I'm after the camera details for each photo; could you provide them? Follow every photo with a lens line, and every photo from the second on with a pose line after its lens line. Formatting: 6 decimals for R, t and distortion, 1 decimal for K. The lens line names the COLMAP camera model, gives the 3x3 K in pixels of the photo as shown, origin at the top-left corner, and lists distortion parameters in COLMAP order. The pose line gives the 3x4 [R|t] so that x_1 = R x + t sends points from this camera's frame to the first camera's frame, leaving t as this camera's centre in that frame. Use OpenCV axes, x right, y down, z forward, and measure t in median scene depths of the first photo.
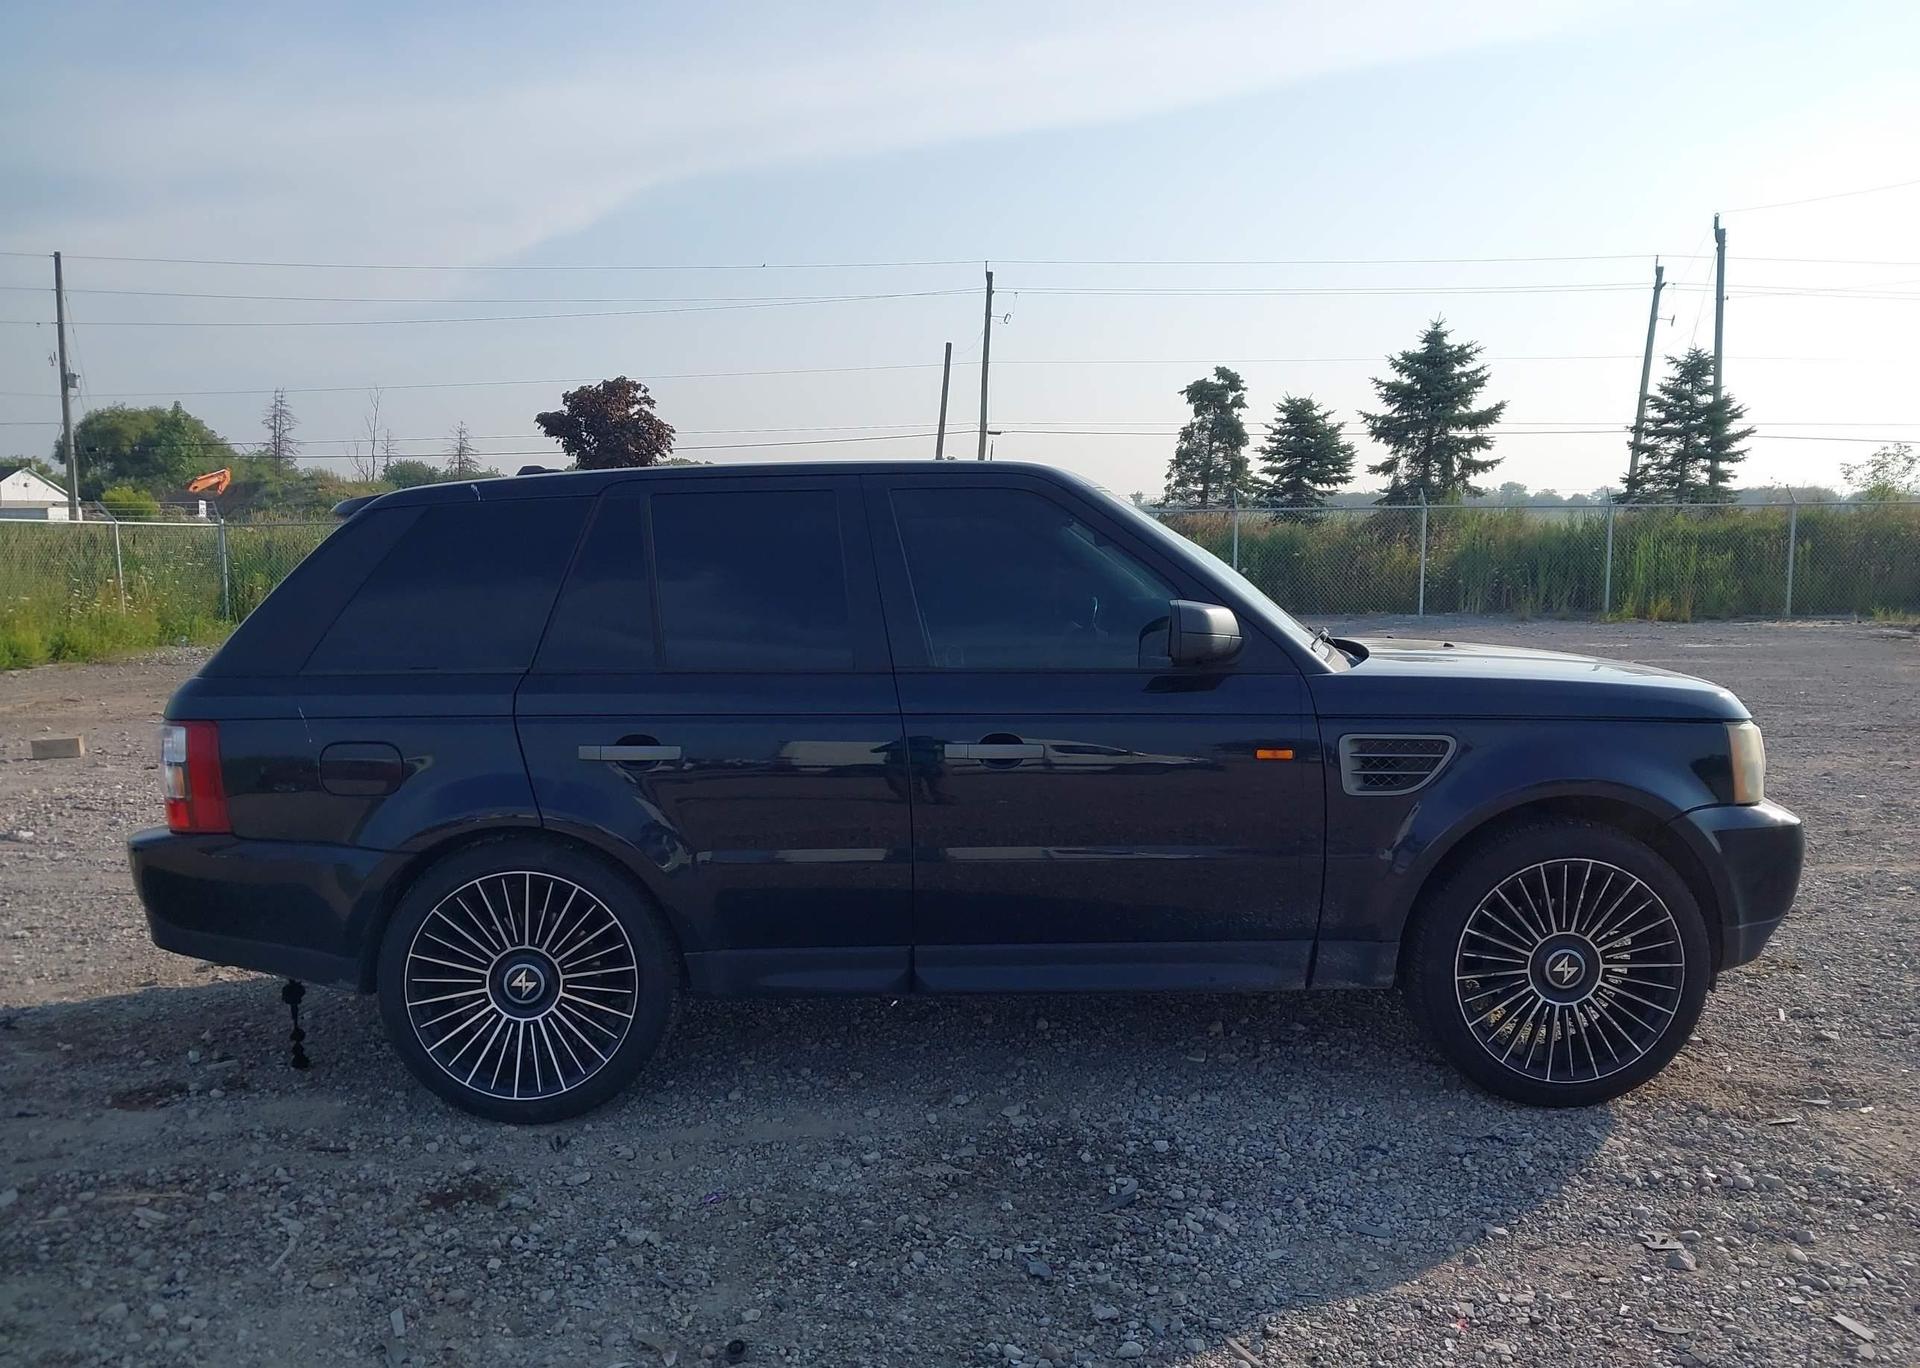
lens RADIAL K [[1562.6, 0, 947.9], [0, 1562.6, 724.3], [0, 0, 1]] dist [0.007100, -0.005289]
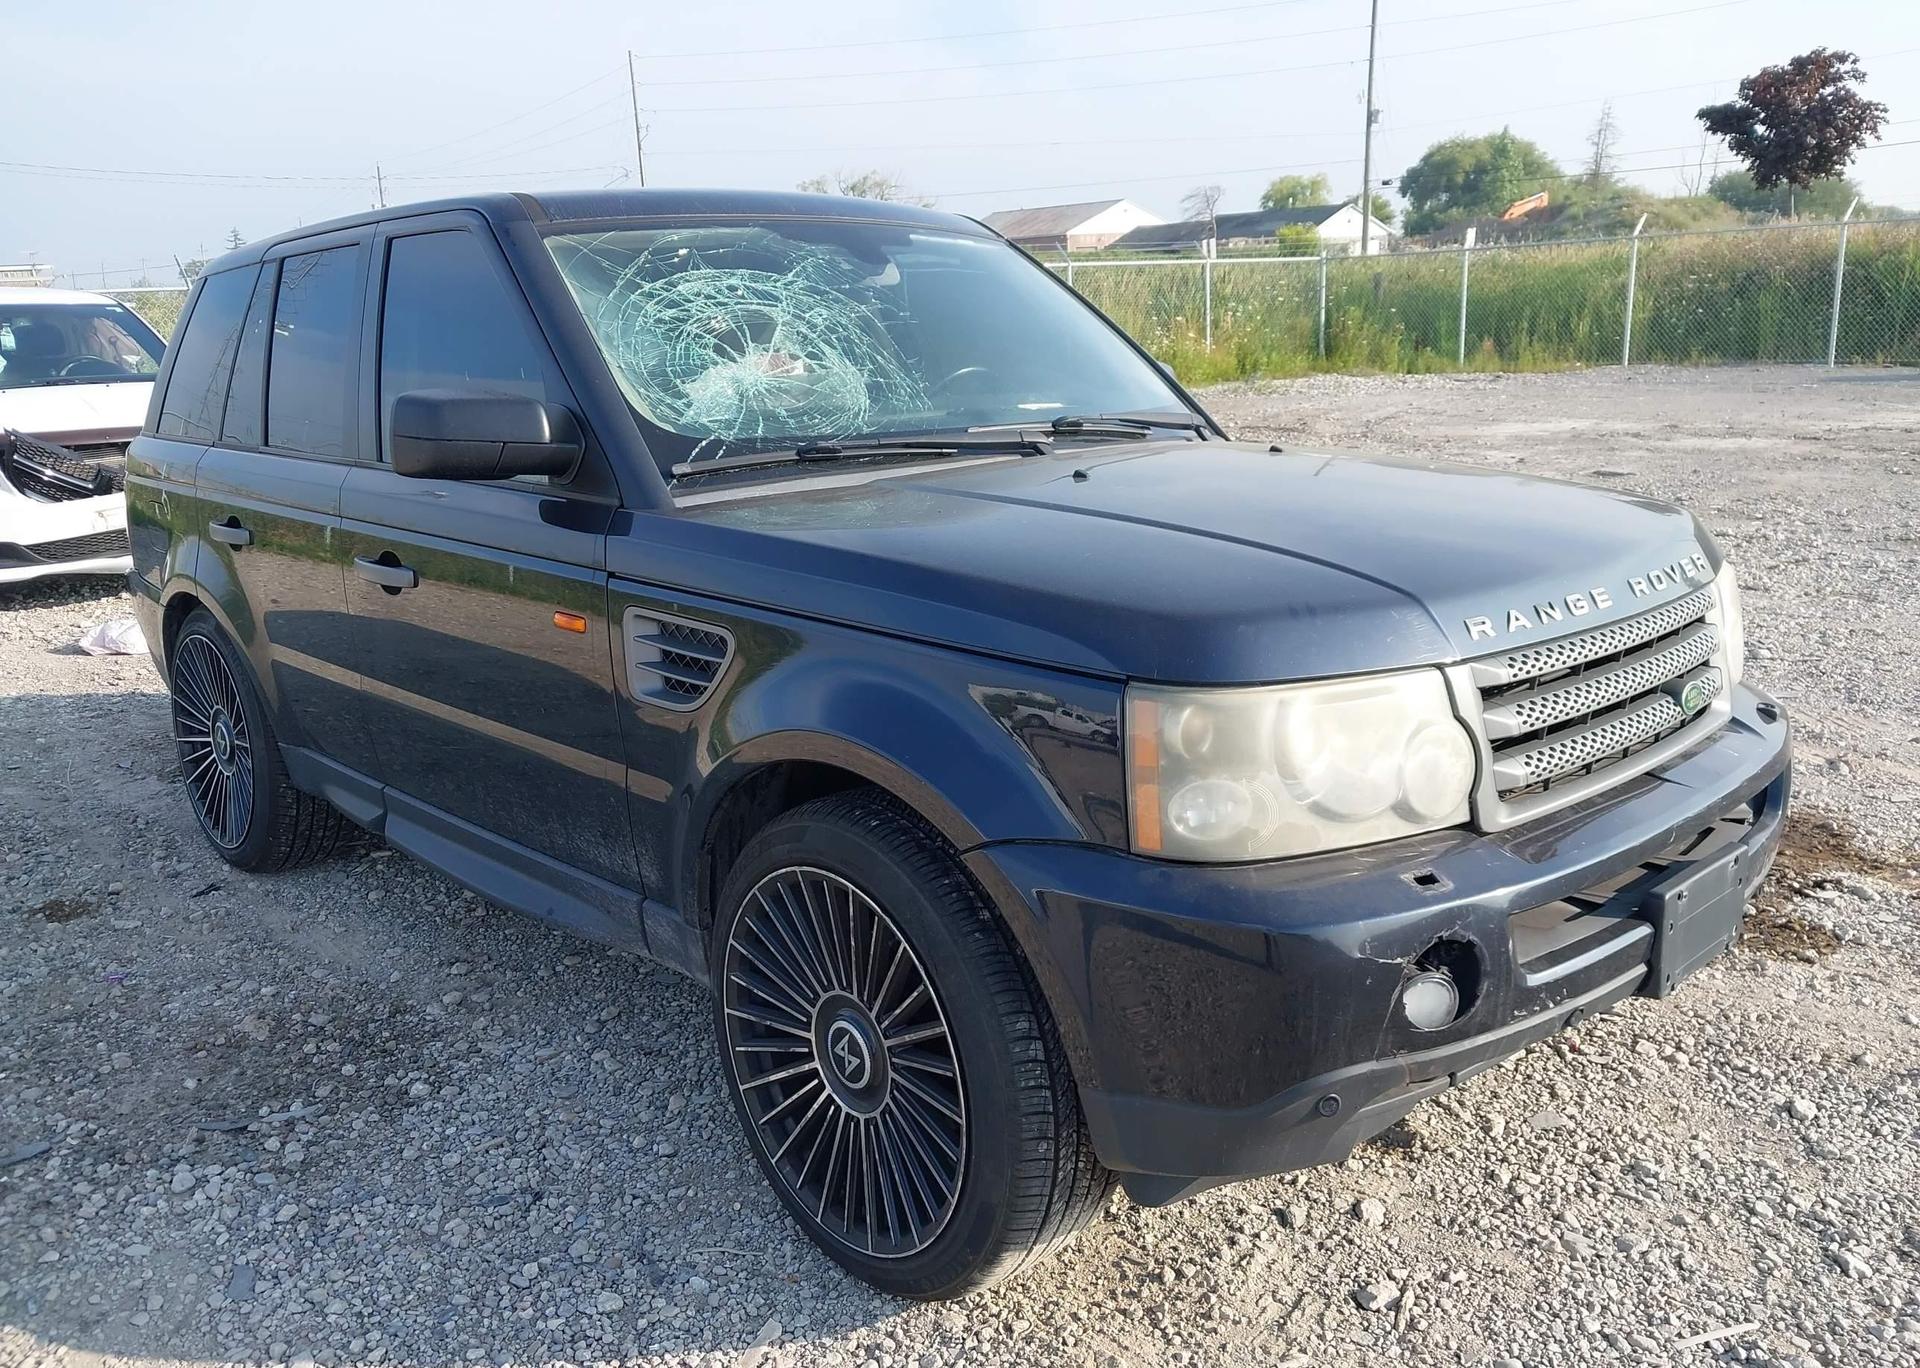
lens RADIAL K [[1562.6, 0, 943.6], [0, 1562.6, 685.5], [0, 0, 1]] dist [0.007100, -0.005289]
pose [[0.661063, 0.162330, -0.732560, 0.168449], [-0.052995, 0.983980, 0.170220, -0.016190], [0.748457, -0.073704, 0.659075, 0.134309]]
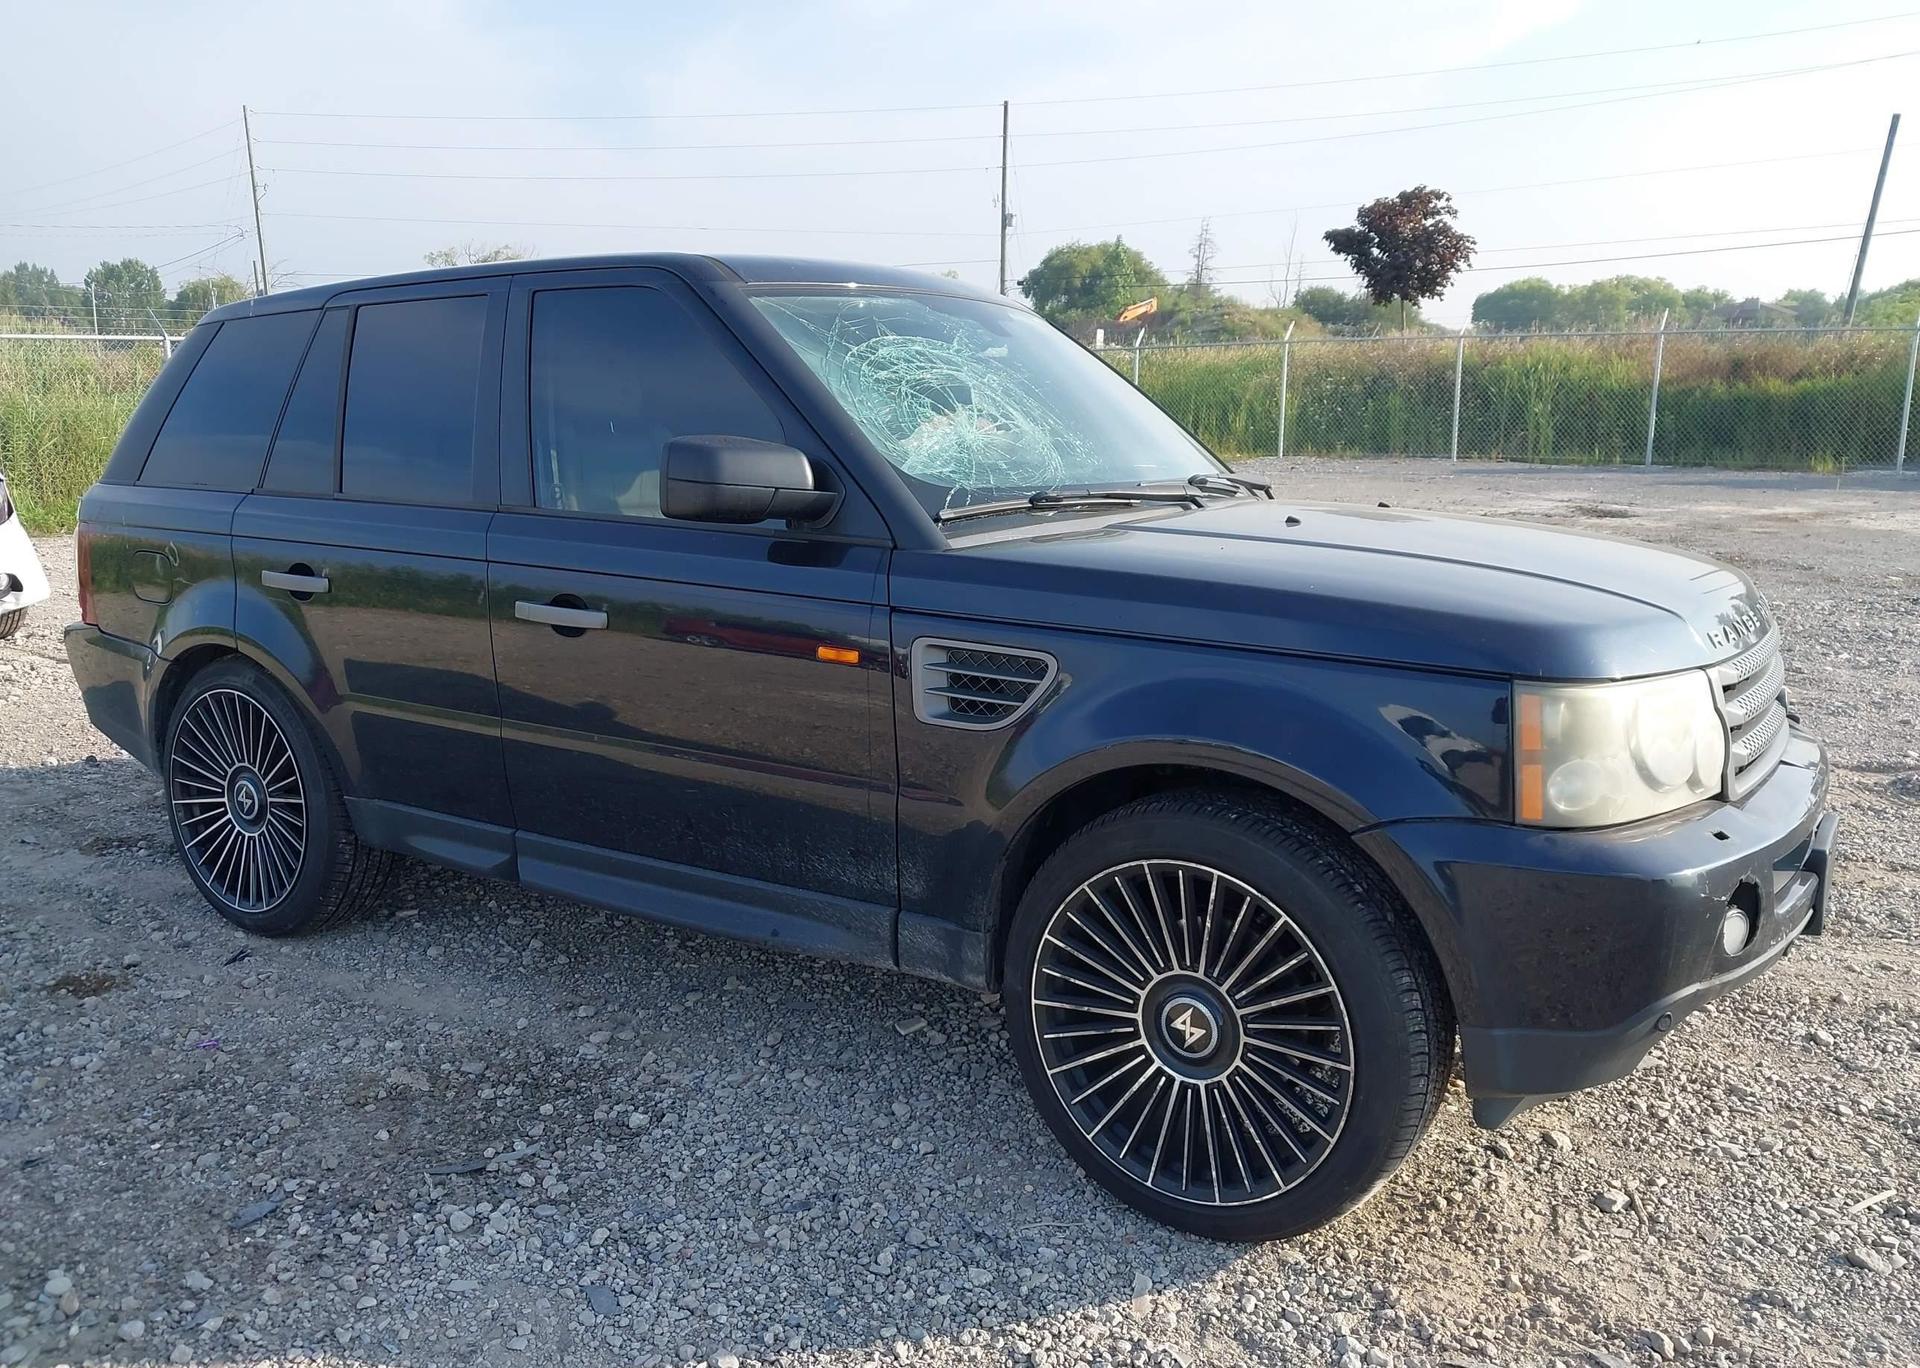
lens RADIAL K [[1562.6, 0, 942.7], [0, 1562.6, 677.1], [0, 0, 1]] dist [0.007100, -0.005289]
pose [[0.820411, 0.112084, -0.560681, 0.135512], [-0.067298, 0.992711, 0.099976, -0.009697], [0.567800, -0.044289, 0.821974, 0.084462]]
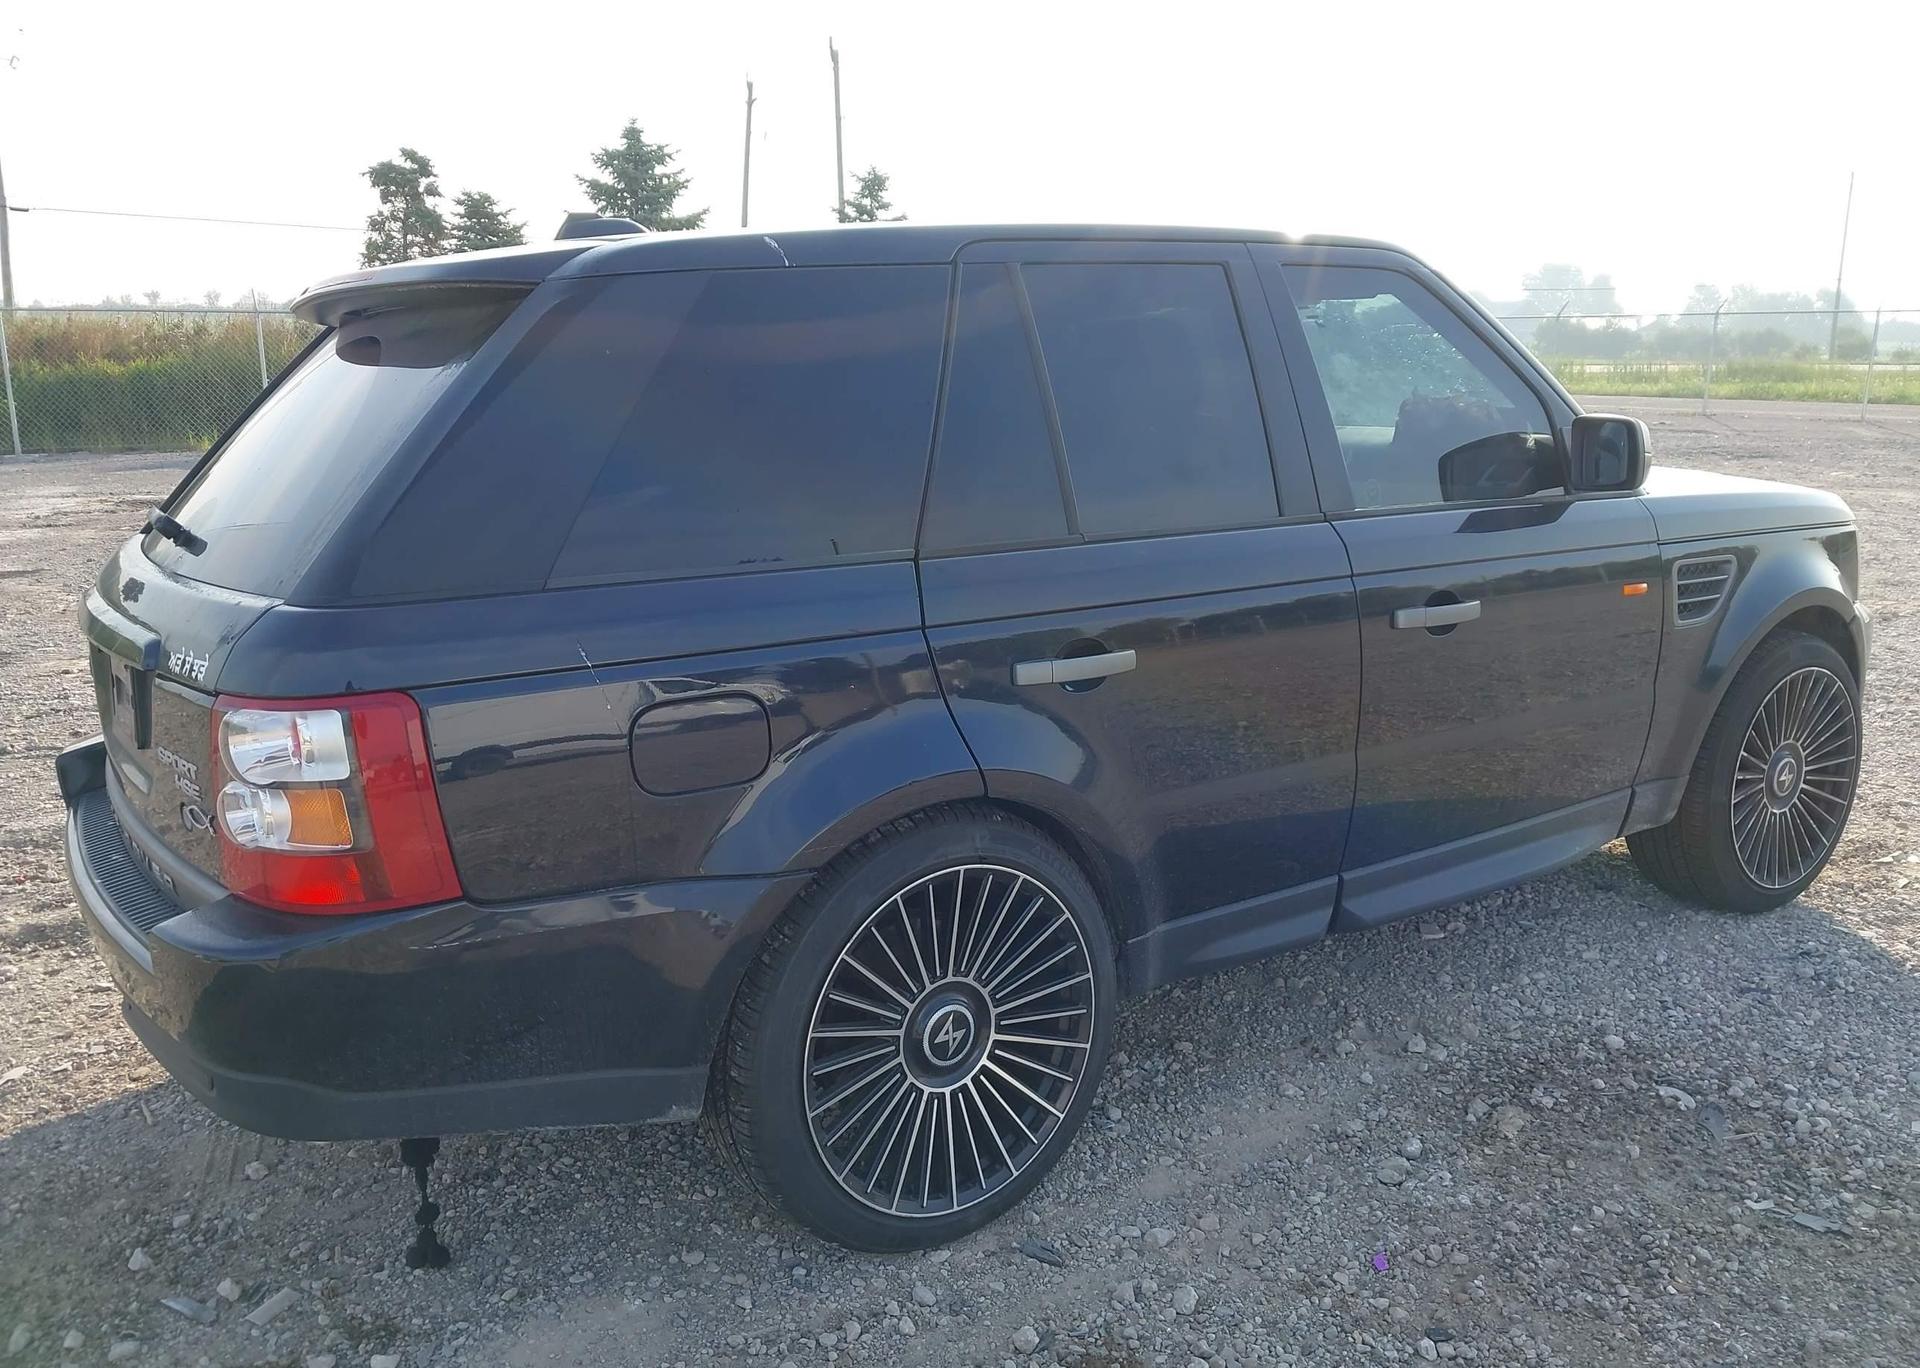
lens RADIAL K [[1562.6, 0, 962.0], [0, 1562.6, 688.9], [0, 0, 1]] dist [0.007100, -0.005289]
pose [[0.819053, -0.116744, 0.561714, -0.125838], [0.061960, 0.991351, 0.115691, -0.010491], [-0.570362, -0.059954, 0.819202, 0.097341]]
